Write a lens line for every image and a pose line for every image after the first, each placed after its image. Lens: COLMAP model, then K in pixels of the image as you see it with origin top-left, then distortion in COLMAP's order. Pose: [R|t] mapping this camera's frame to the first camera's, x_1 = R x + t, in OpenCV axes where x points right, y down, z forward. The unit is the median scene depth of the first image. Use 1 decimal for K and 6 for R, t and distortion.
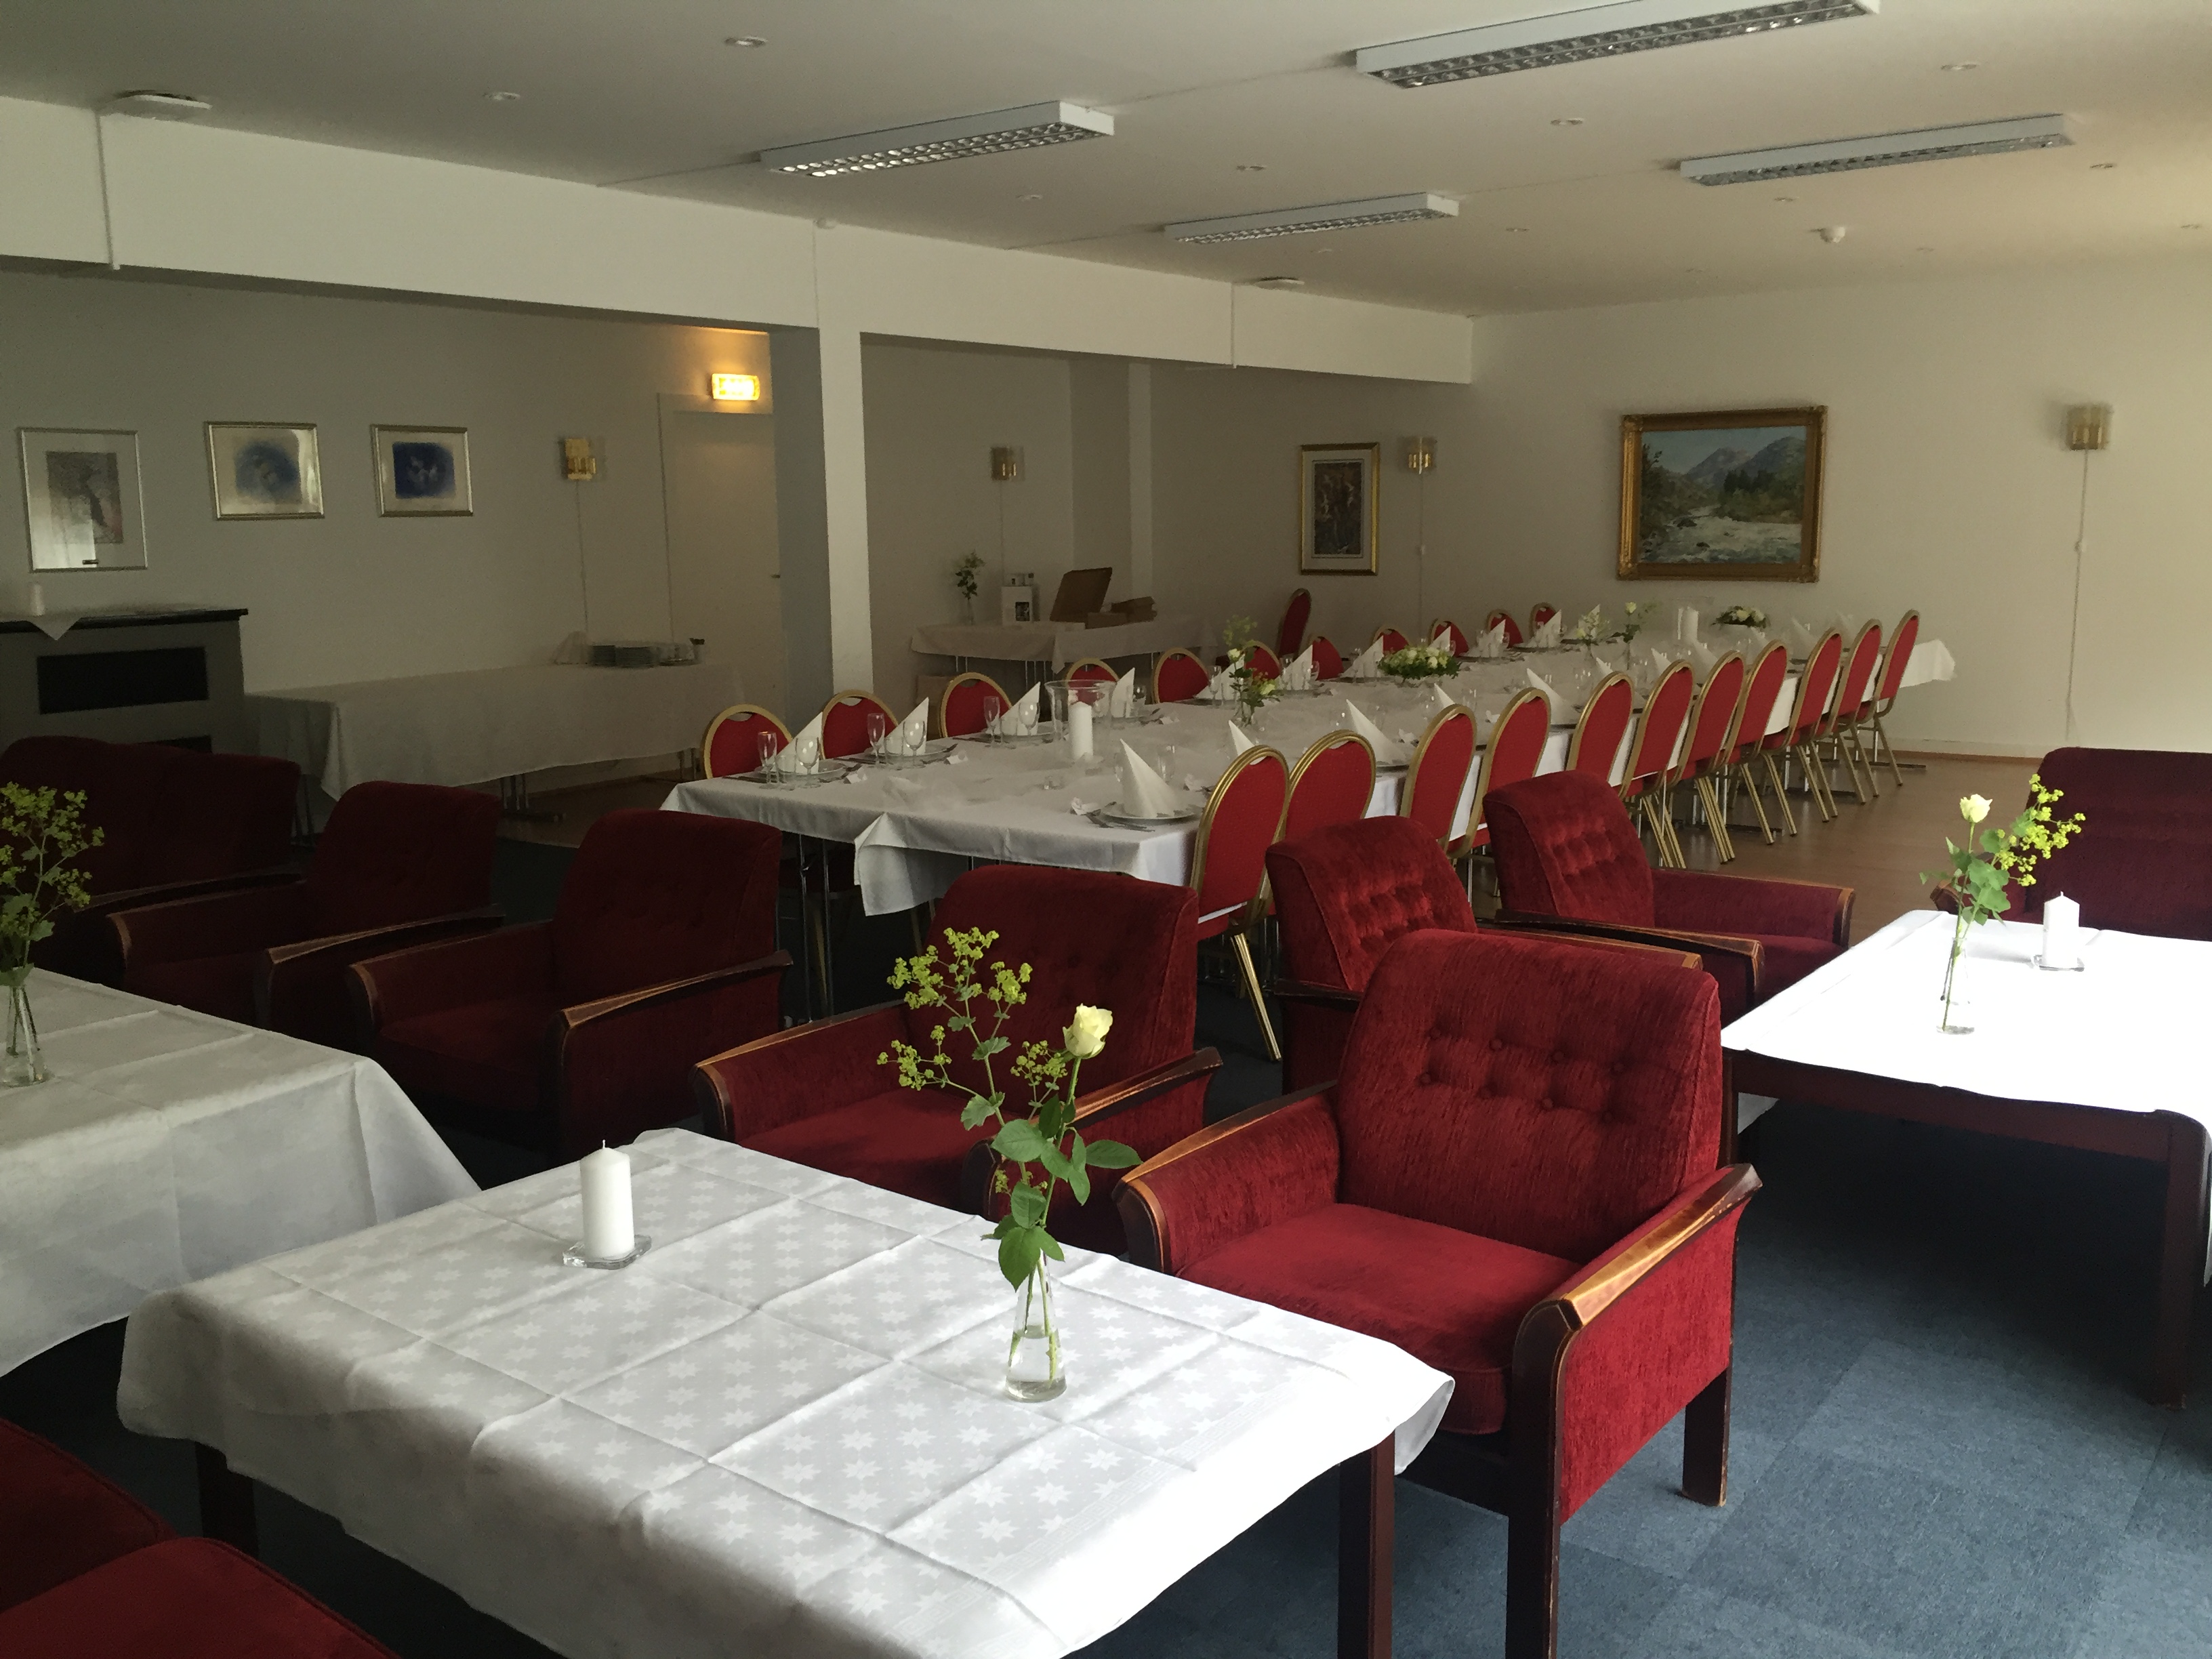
lens RADIAL K [[1905.5, 0, 1106.0], [0, 1905.5, 829.5], [0, 0, 1]] dist [0.043894, 0.007272]
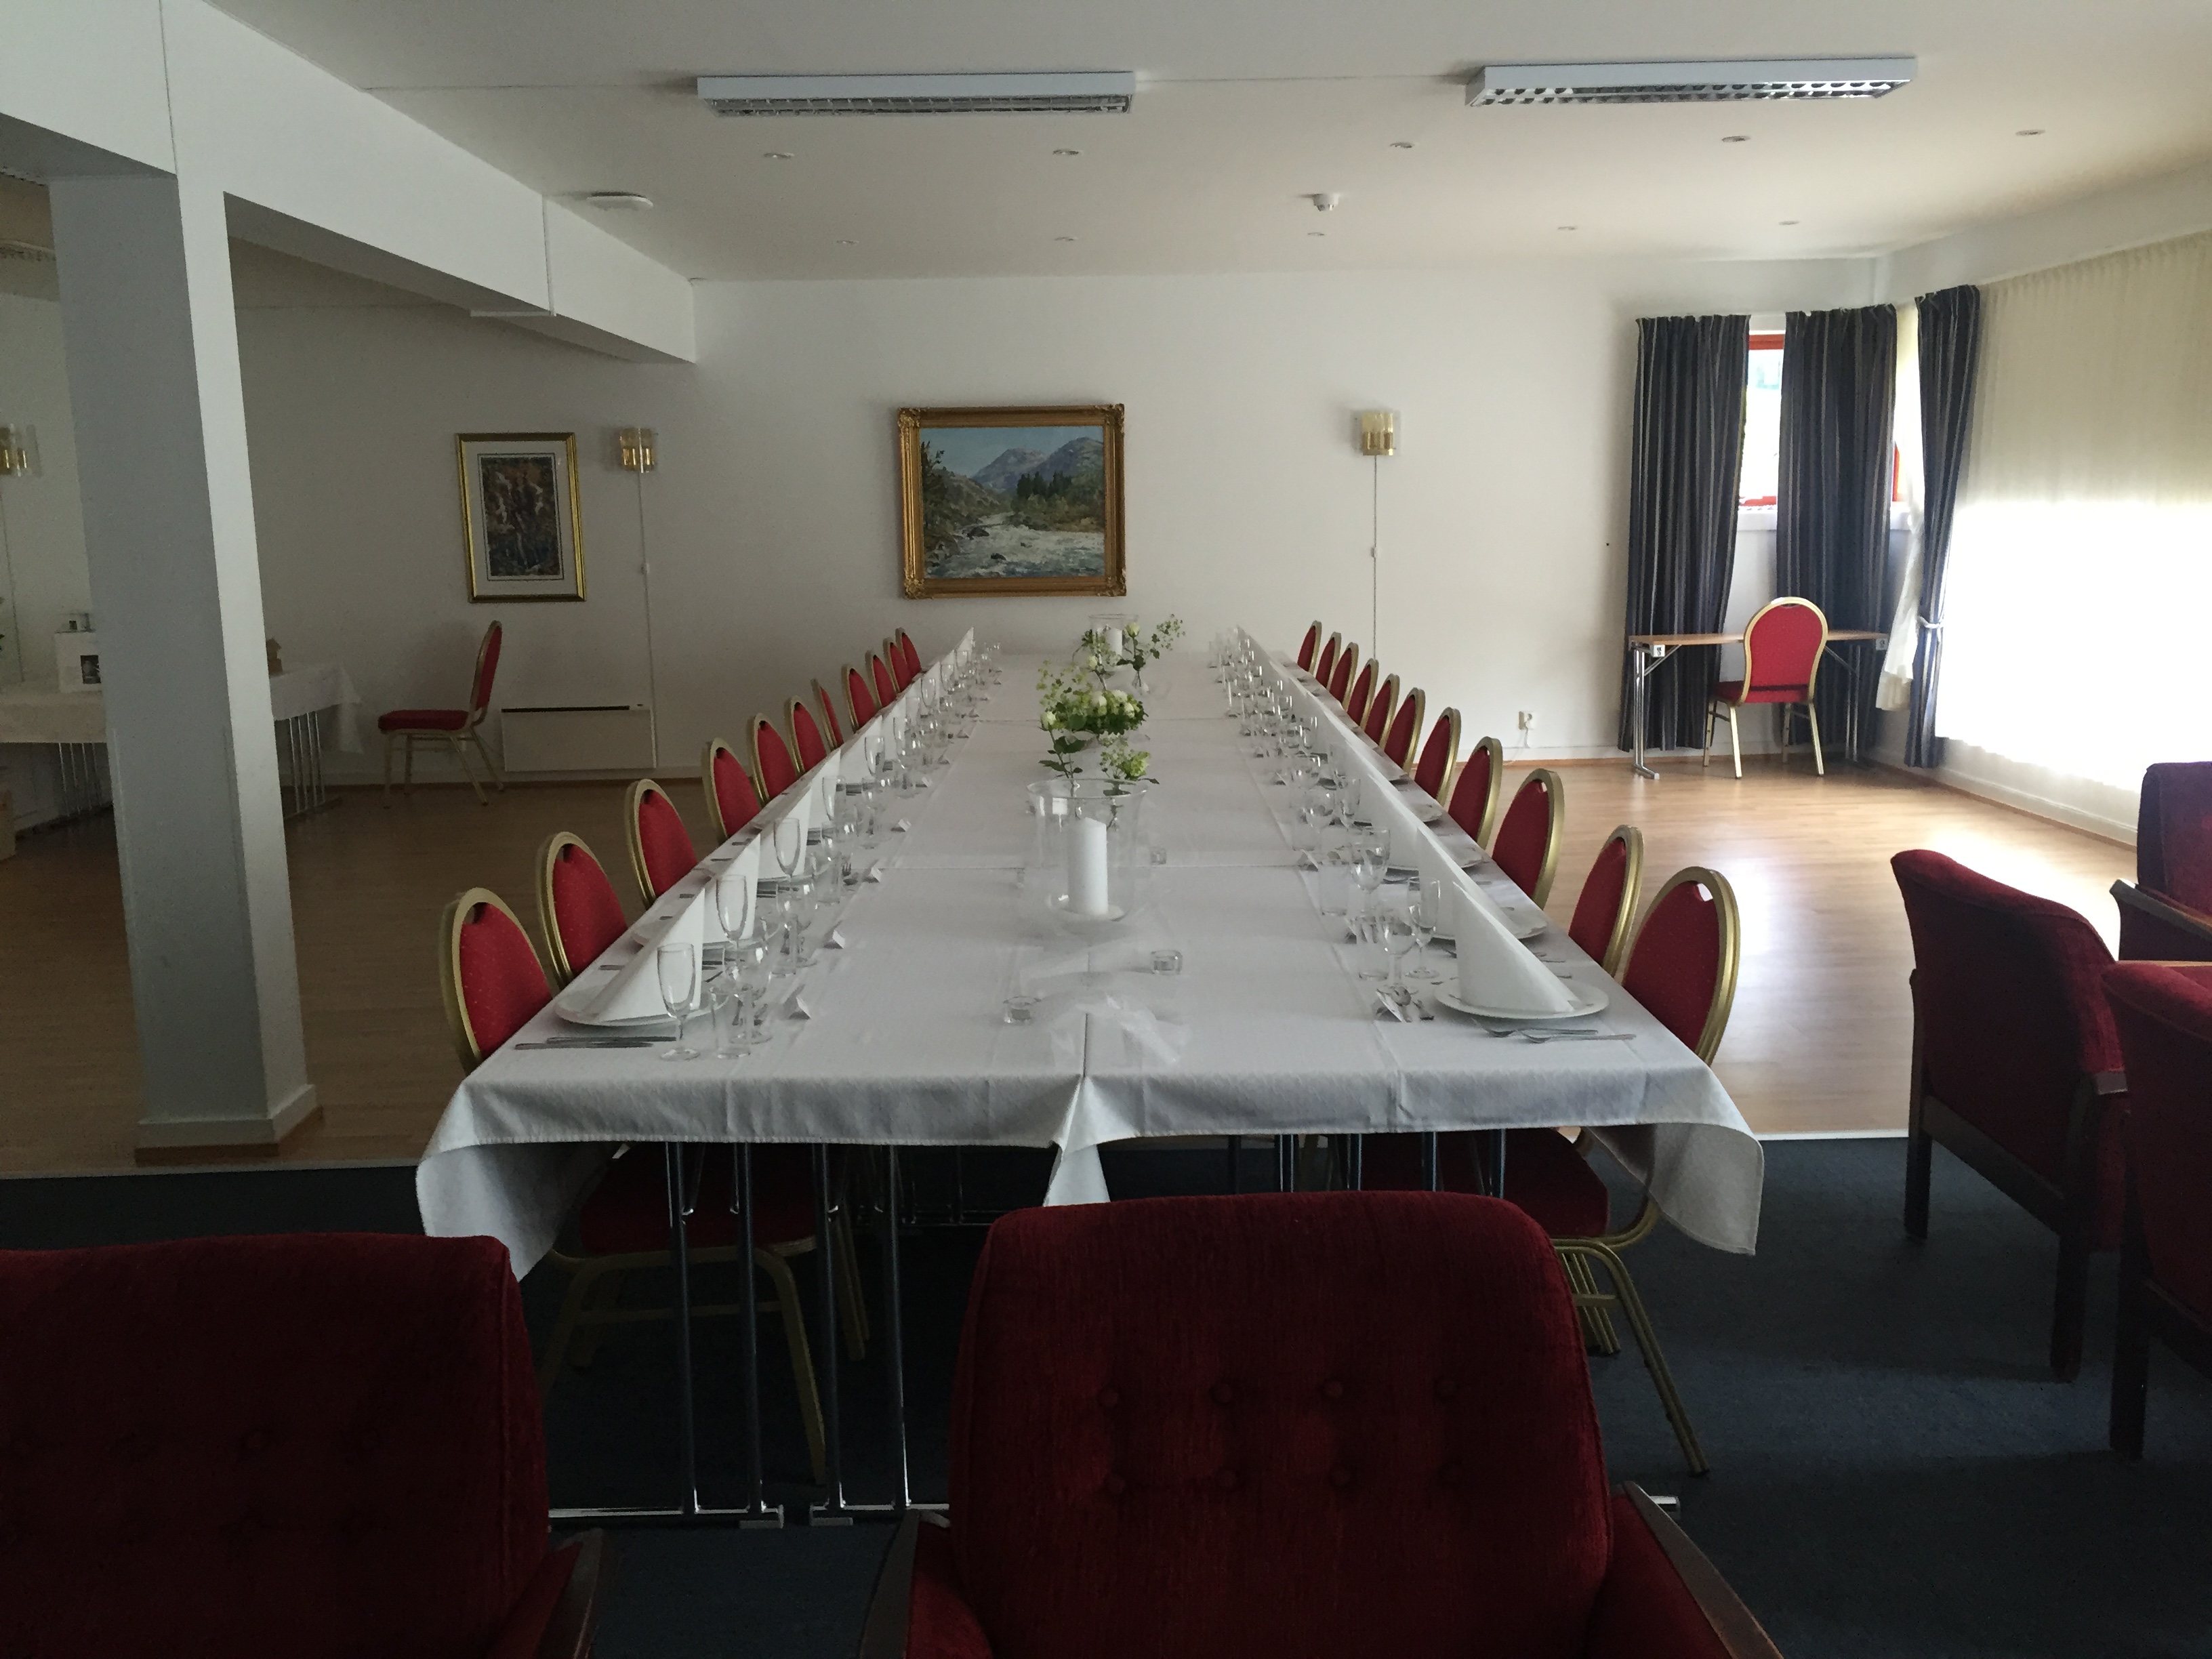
lens RADIAL K [[1878.6, 0, 1106.0], [0, 1878.6, 829.5], [0, 0, 1]] dist [0.082834, -0.118809]
pose [[0.784555, -0.105470, 0.611023, -0.199189], [0.110622, 0.993426, 0.029438, -0.042977], [-0.610111, 0.044497, 0.791065, 0.283643]]
